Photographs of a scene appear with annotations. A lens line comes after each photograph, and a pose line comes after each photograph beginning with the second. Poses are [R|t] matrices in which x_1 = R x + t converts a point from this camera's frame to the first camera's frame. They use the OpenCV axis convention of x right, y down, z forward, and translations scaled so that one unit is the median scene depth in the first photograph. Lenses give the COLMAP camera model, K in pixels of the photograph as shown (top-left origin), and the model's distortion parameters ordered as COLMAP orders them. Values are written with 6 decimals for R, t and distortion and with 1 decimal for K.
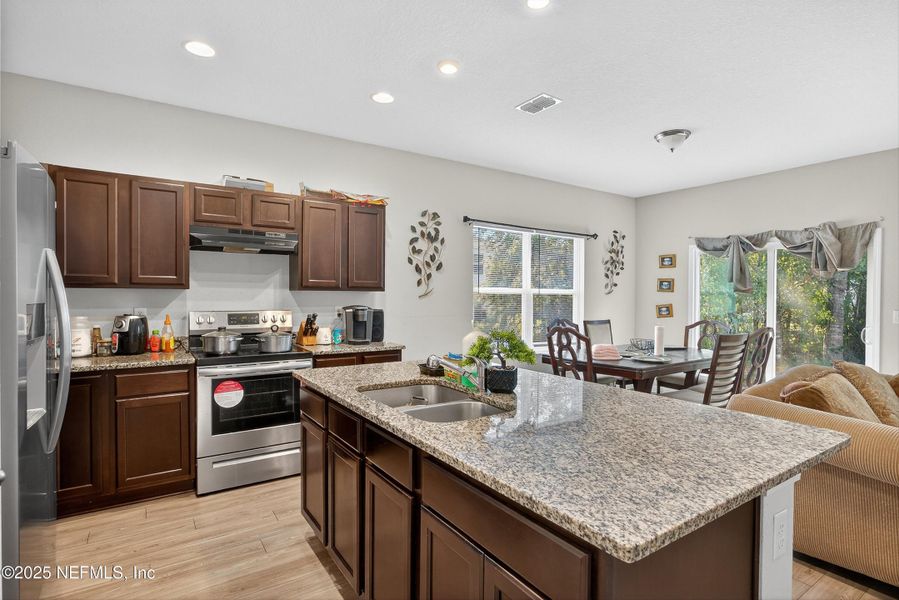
lens RADIAL K [[458.5, 0, 451.0], [0, 458.5, 297.2], [0, 0, 1]] dist [0.004053, 0.000408]
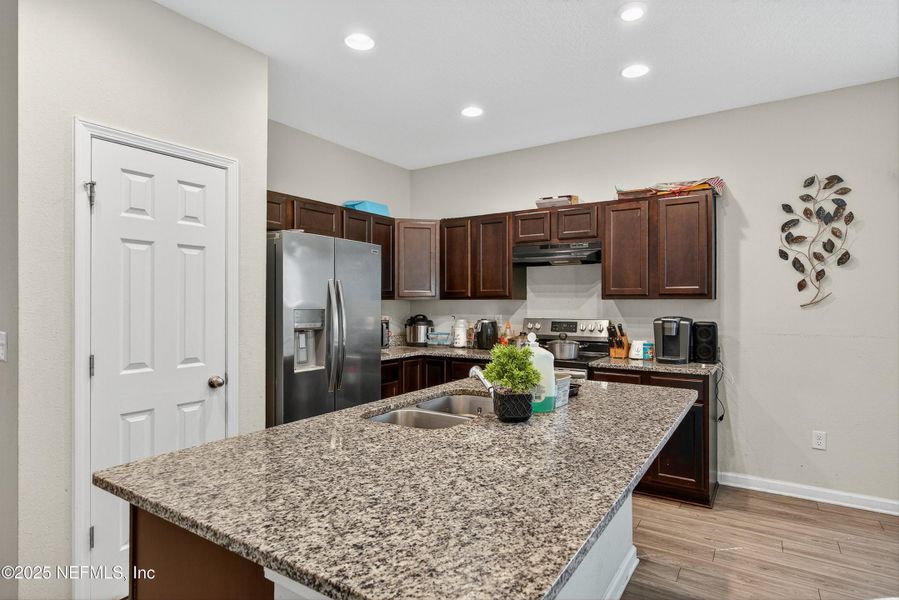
lens RADIAL K [[482.4, 0, 450.4], [0, 482.4, 302.4], [0, 0, 1]] dist [-0.015429, 0.000261]
pose [[0.386448, -0.007595, -0.922280, 0.453677], [-0.002888, 0.999951, -0.009445, 0.002109], [0.922307, 0.006314, 0.386407, 0.294973]]
